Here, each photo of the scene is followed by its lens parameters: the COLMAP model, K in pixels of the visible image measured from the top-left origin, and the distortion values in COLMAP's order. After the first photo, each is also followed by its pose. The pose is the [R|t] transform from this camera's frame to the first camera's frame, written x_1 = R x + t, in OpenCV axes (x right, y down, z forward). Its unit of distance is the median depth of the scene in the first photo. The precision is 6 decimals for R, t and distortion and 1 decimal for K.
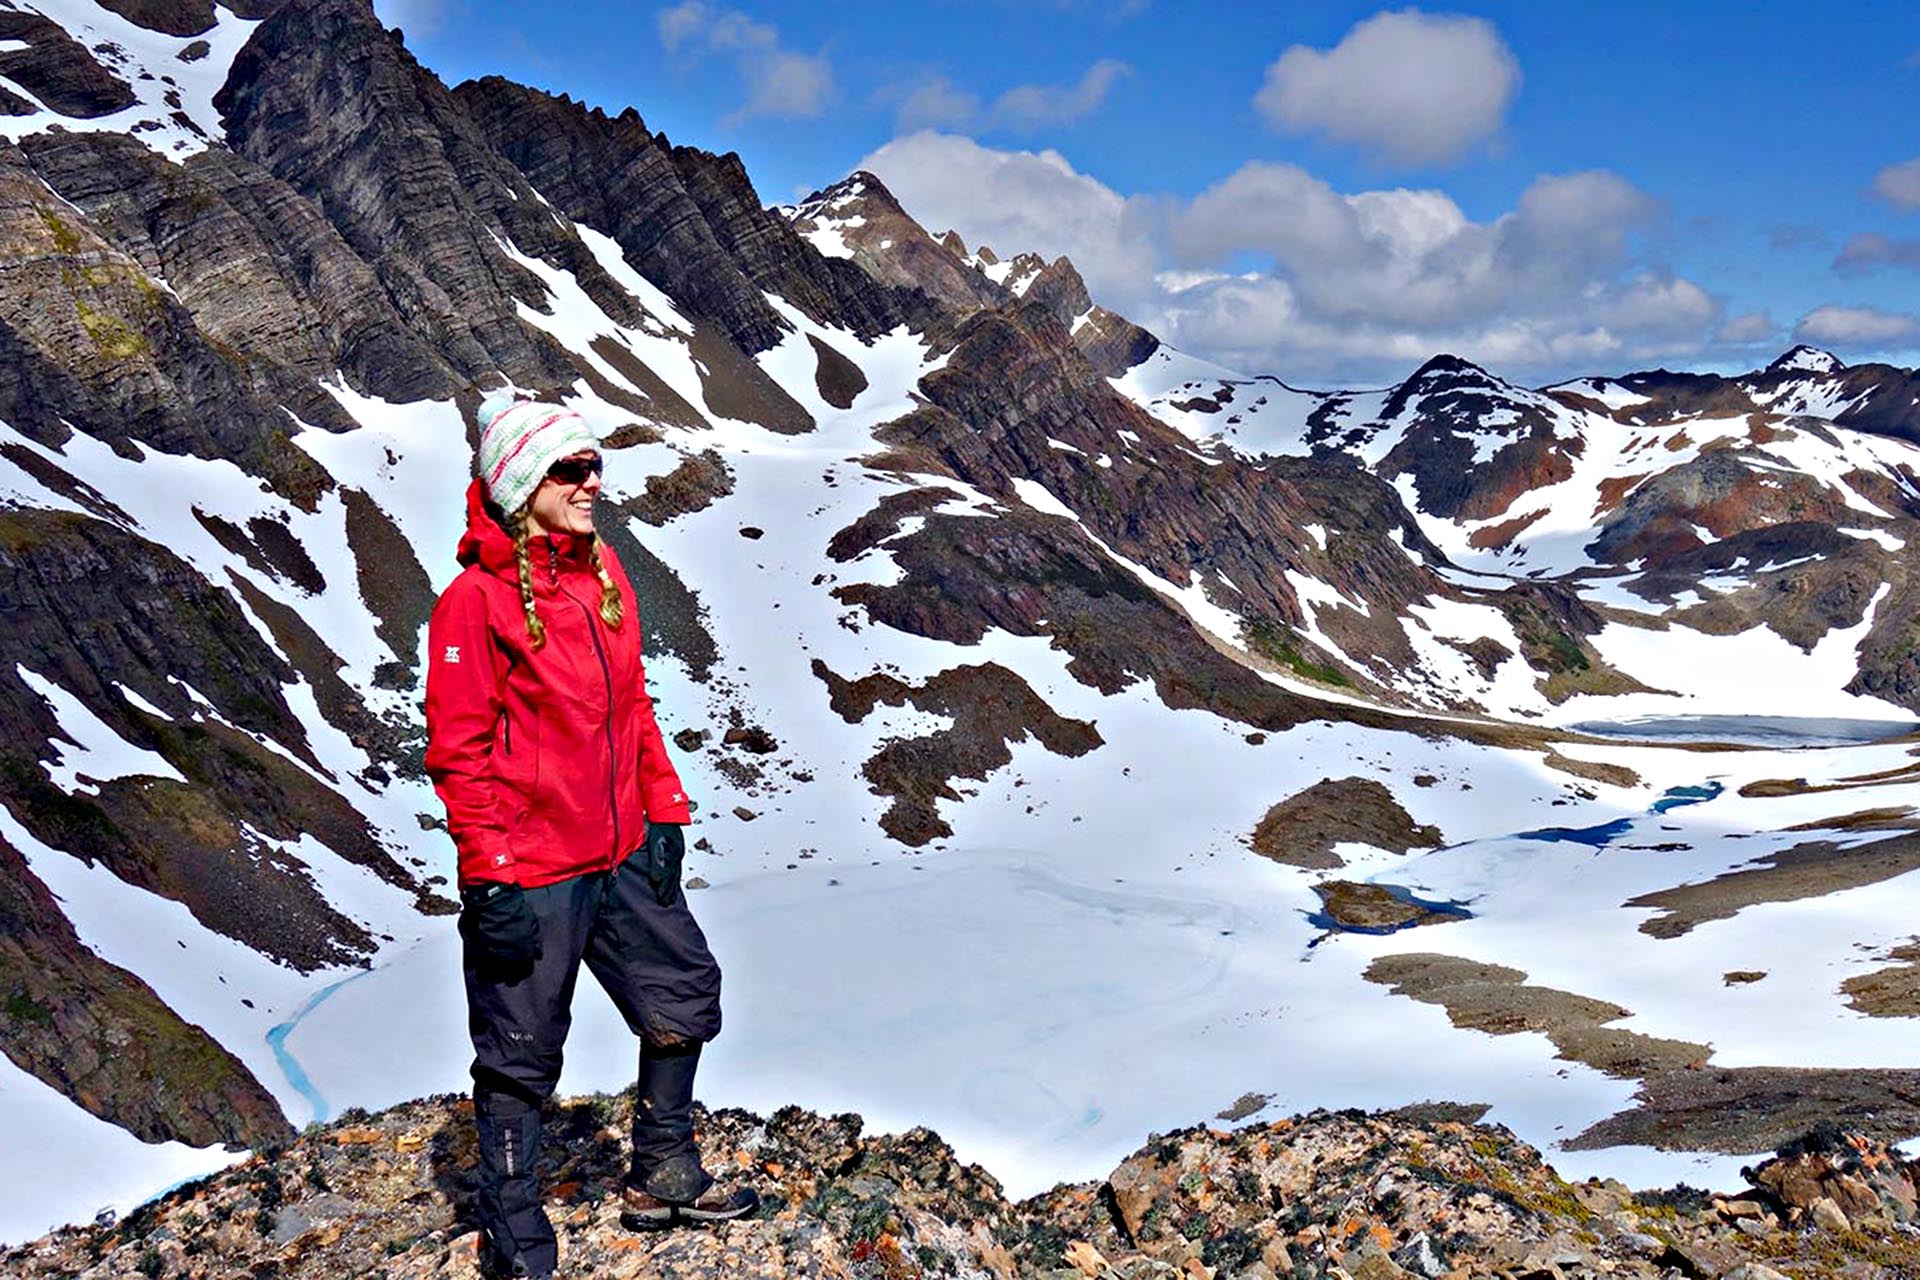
lens RADIAL K [[1562.8, 0, 955.9], [0, 1562.8, 641.0], [0, 0, 1]] dist [-0.001257, -0.002174]
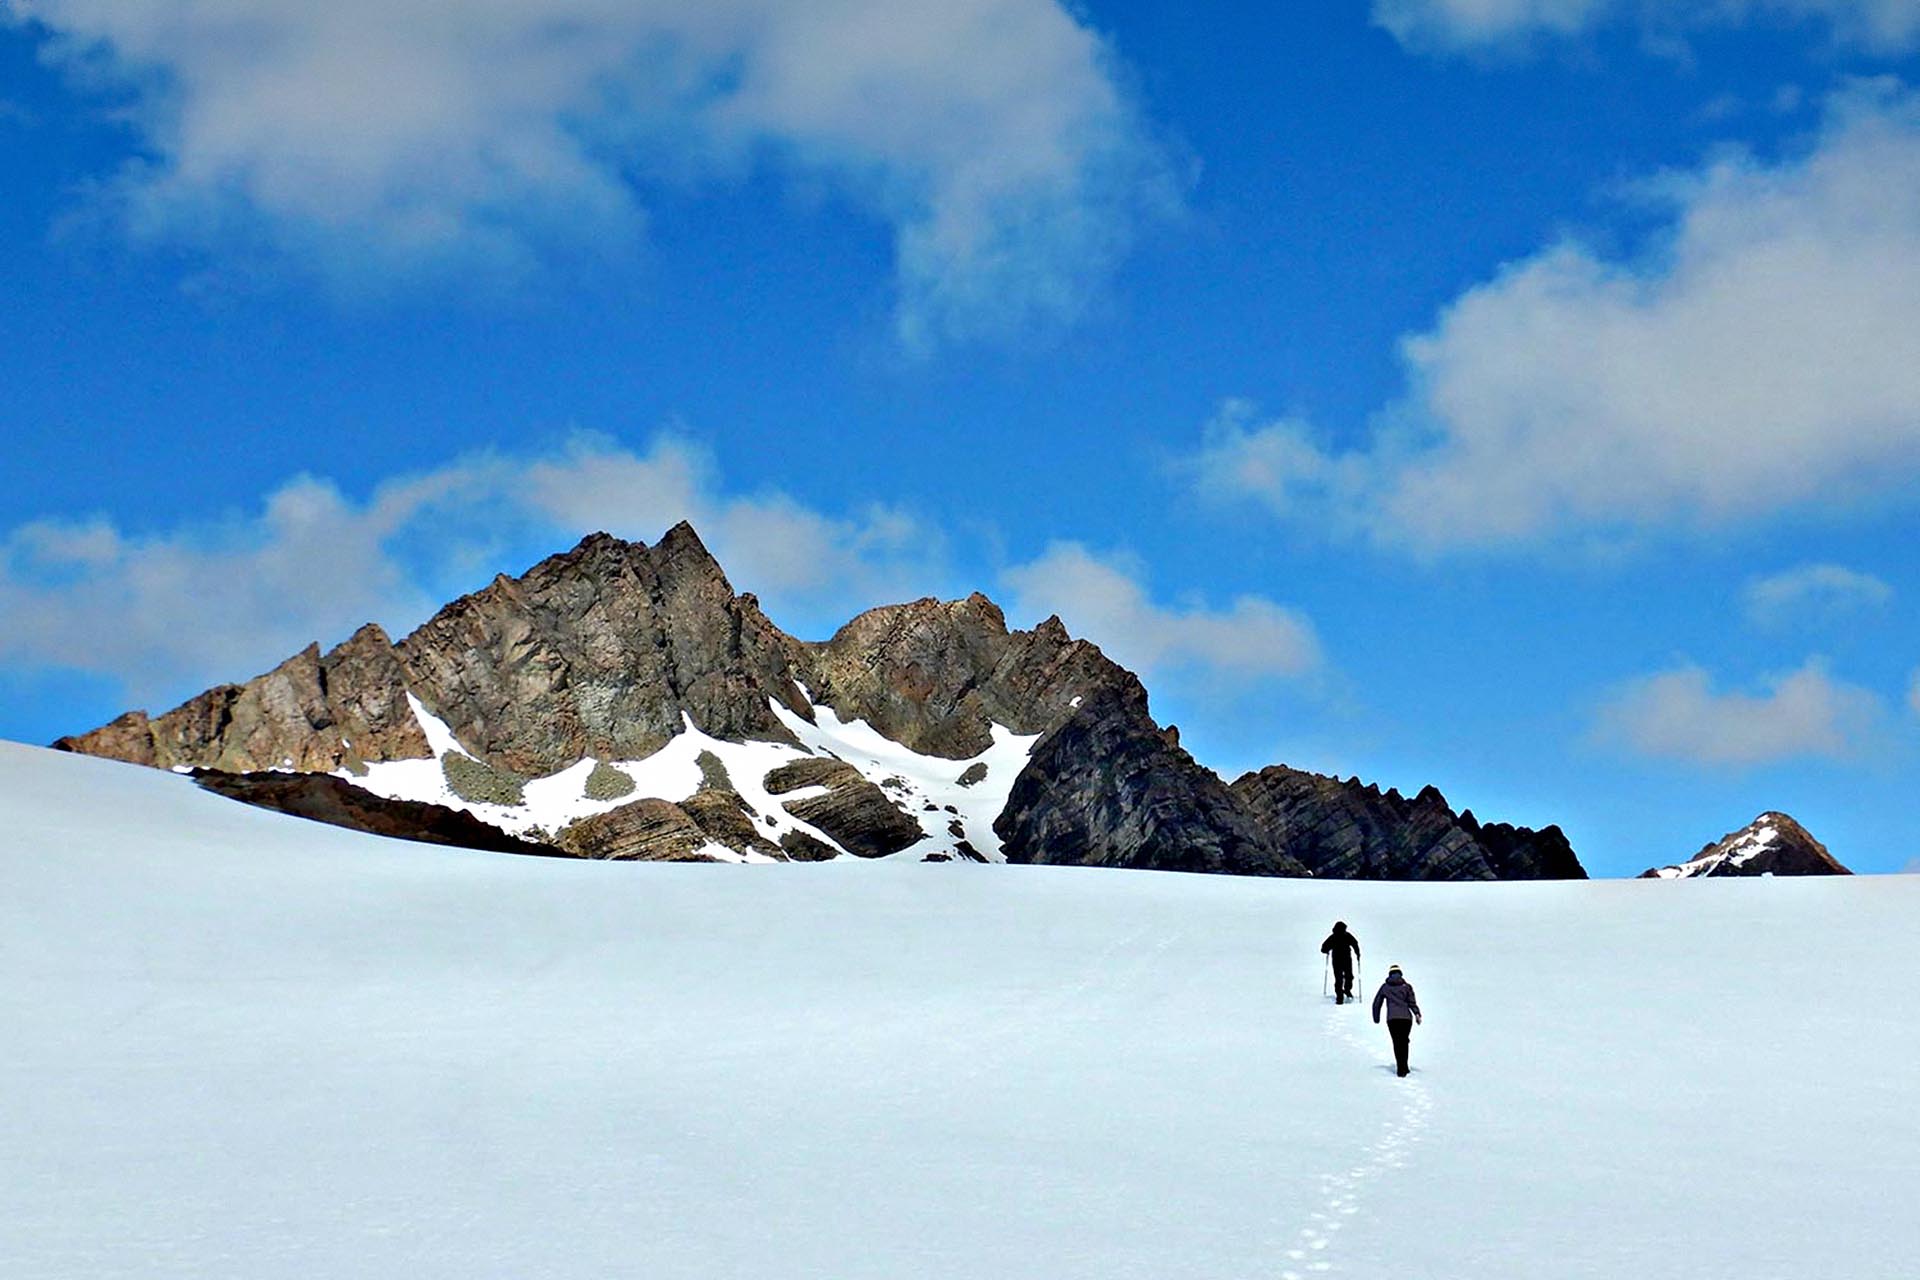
lens RADIAL K [[2075.8, 0, 959.1], [0, 2075.8, 642.1], [0, 0, 1]] dist [0.053678, 0.000000]
pose [[0.905263, -0.130128, -0.404432, 0.037620], [-0.032392, 0.928027, -0.371101, 0.024707], [0.423615, 0.349044, 0.835894, -0.118456]]
